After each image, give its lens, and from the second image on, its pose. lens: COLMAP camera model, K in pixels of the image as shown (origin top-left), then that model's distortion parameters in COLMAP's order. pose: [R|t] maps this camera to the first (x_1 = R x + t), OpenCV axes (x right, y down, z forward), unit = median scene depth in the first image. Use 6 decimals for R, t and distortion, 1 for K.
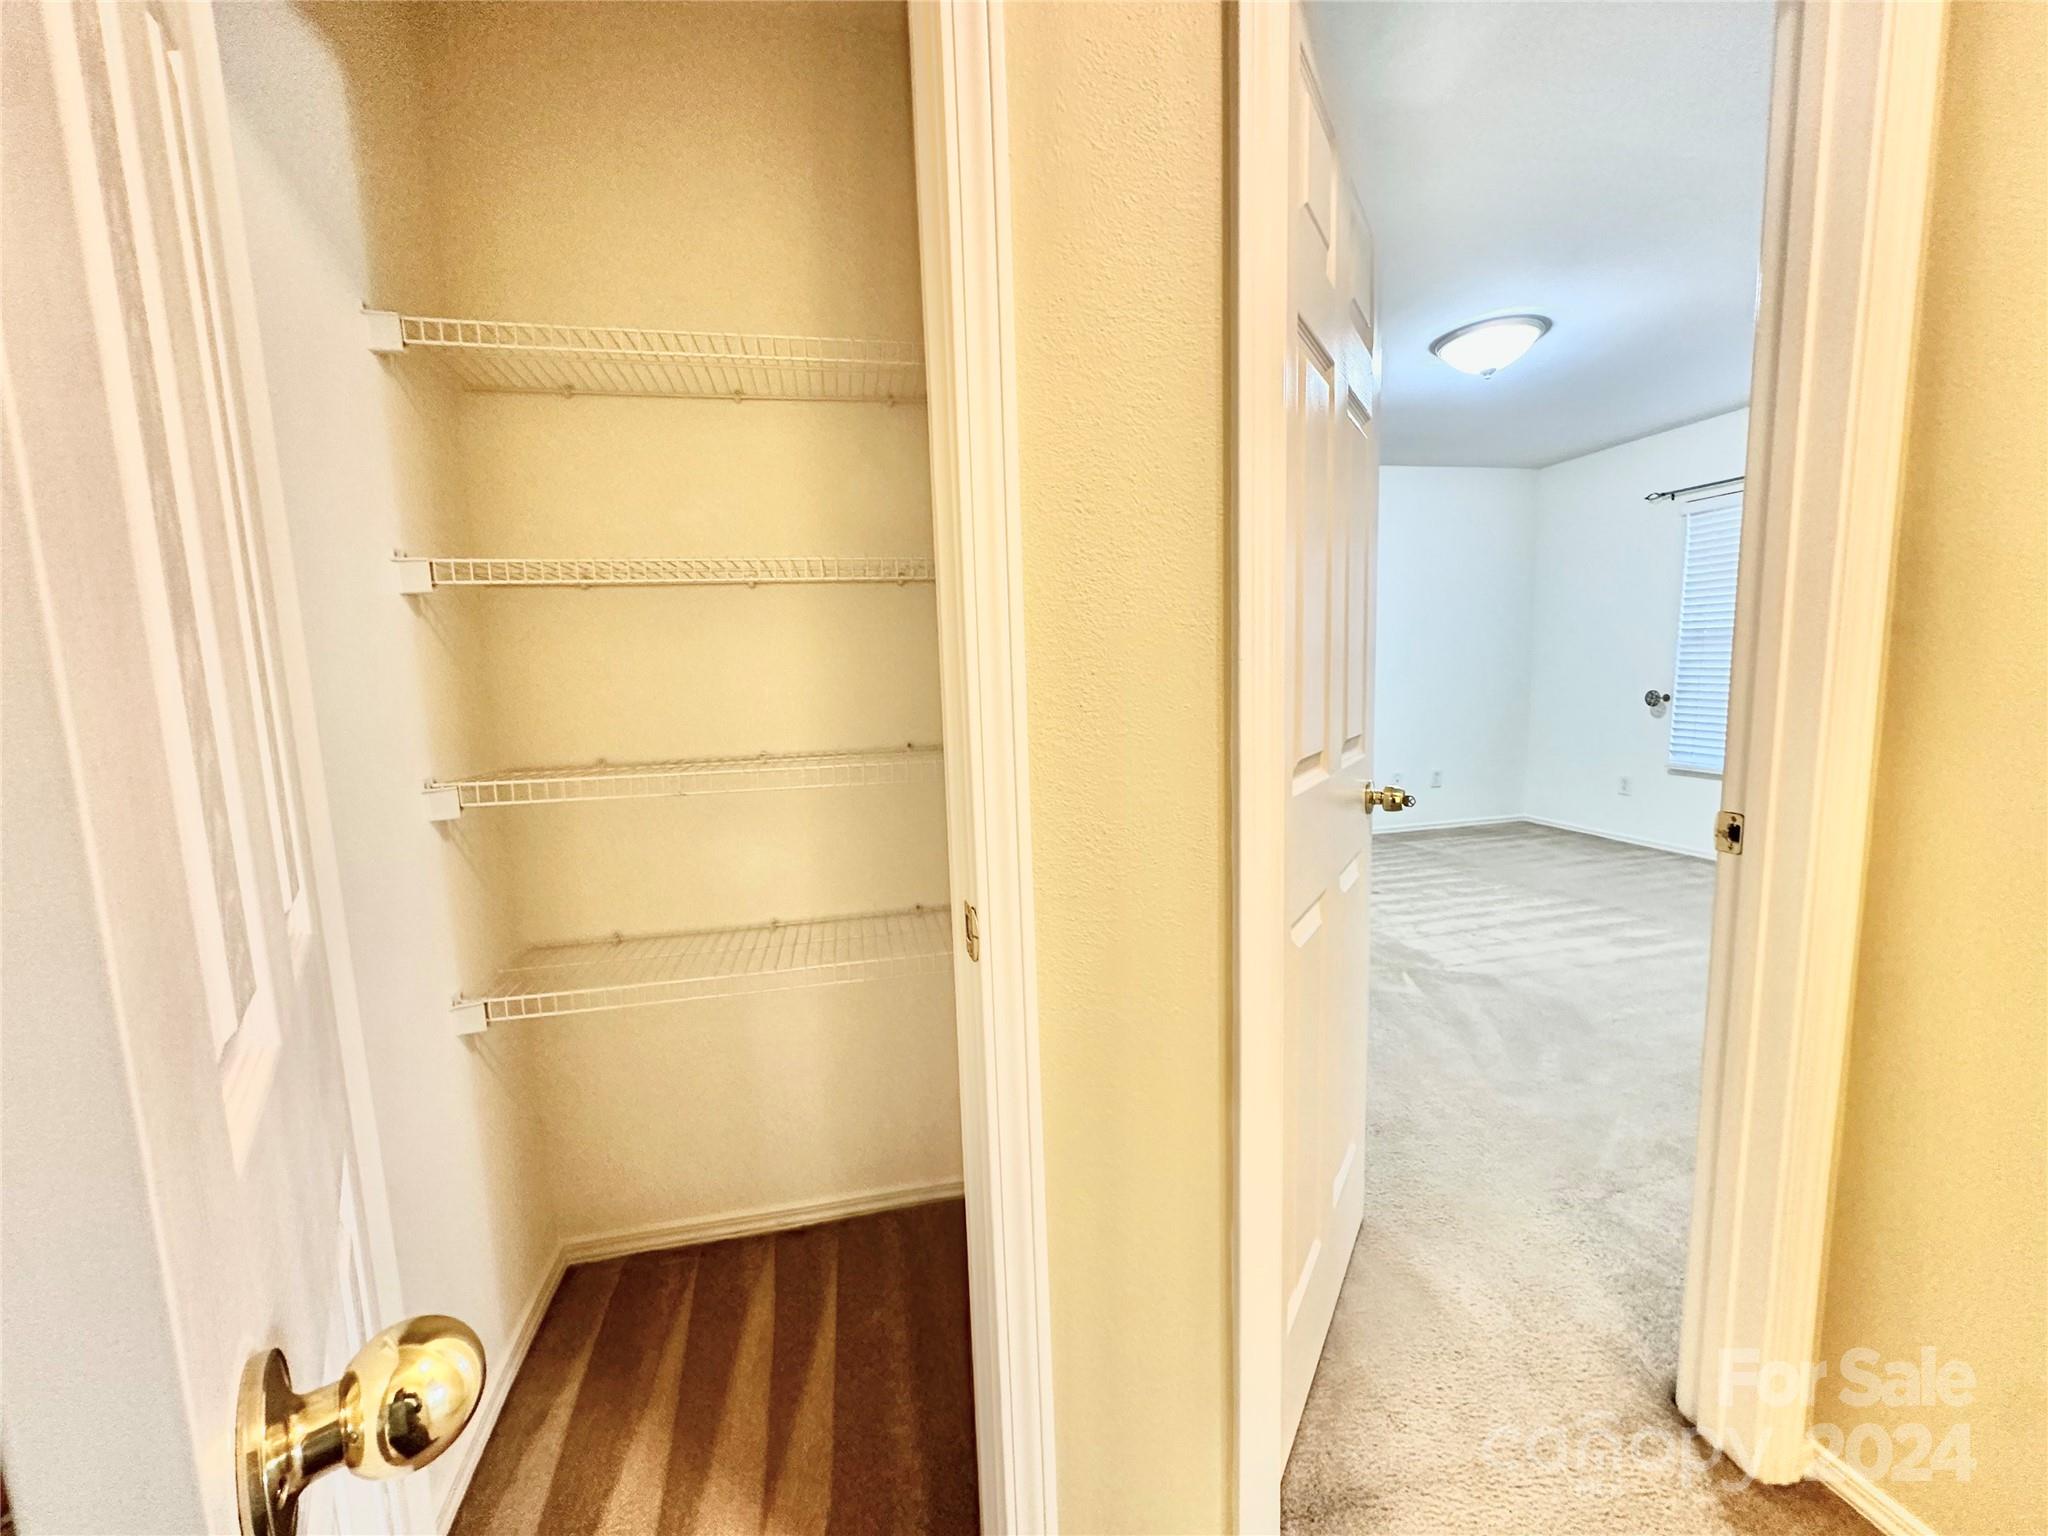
lens RADIAL K [[815.6, 0, 1022.4], [0, 815.6, 769.8], [0, 0, 1]] dist [-0.004267, 0.000659]
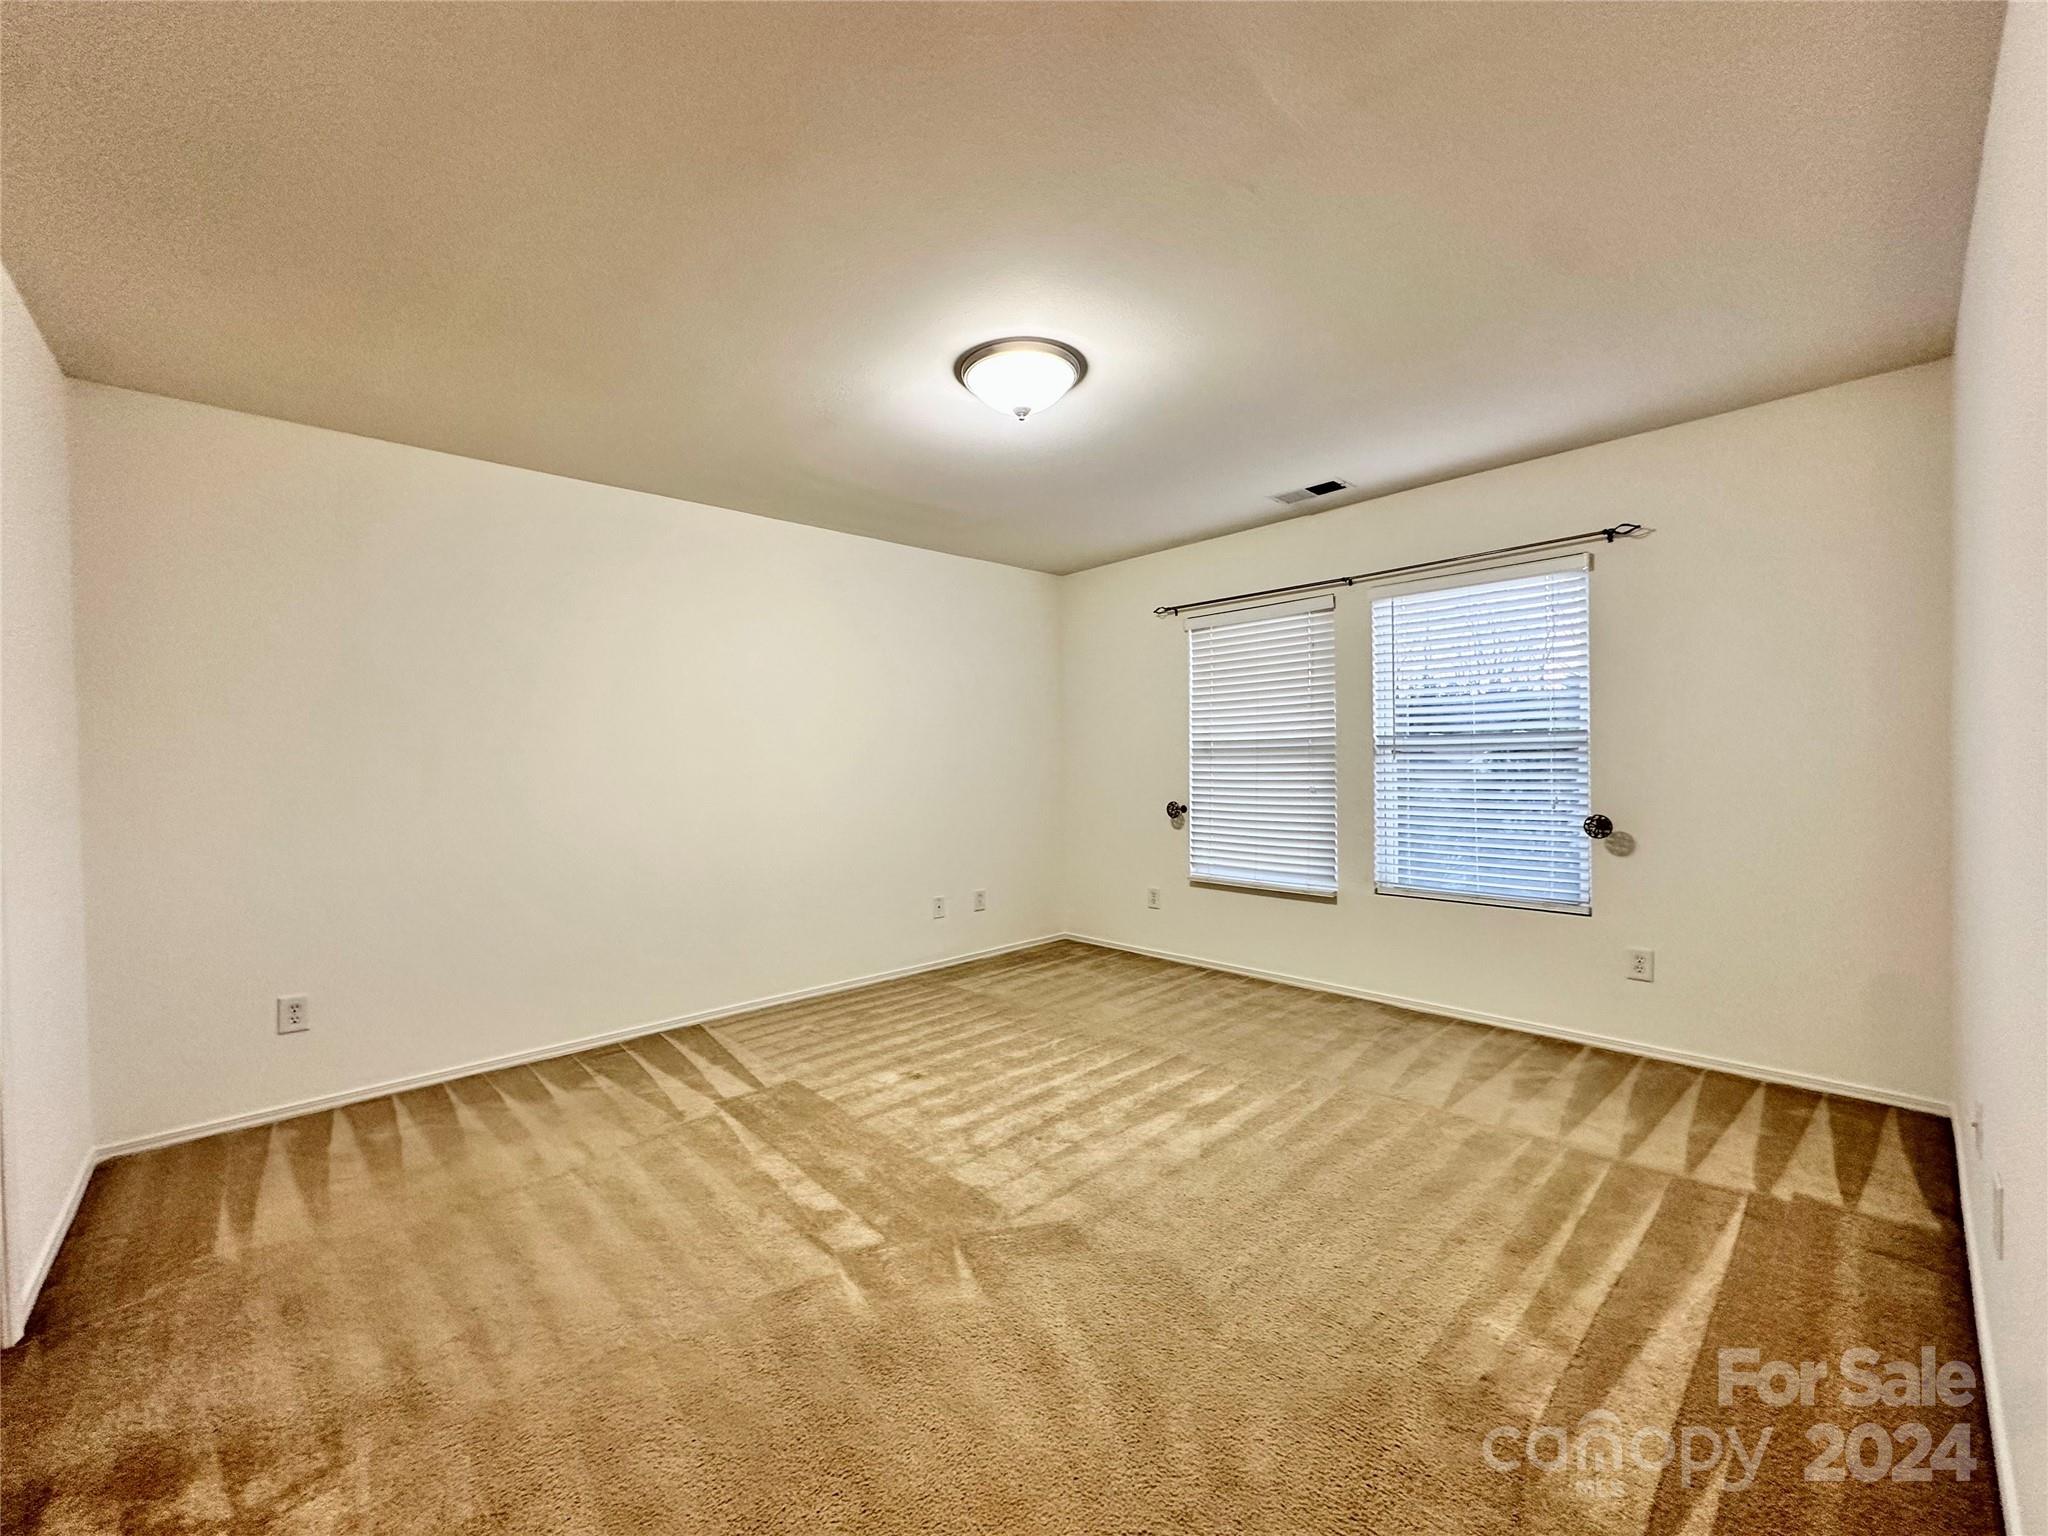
lens RADIAL K [[815.6, 0, 1020.9], [0, 815.6, 765.1], [0, 0, 1]] dist [-0.004267, 0.000659]
pose [[0.863546, 0.017848, 0.503955, 0.150674], [0.049434, 0.991563, -0.119825, -0.041731], [-0.501842, 0.128387, 0.855378, 0.310620]]
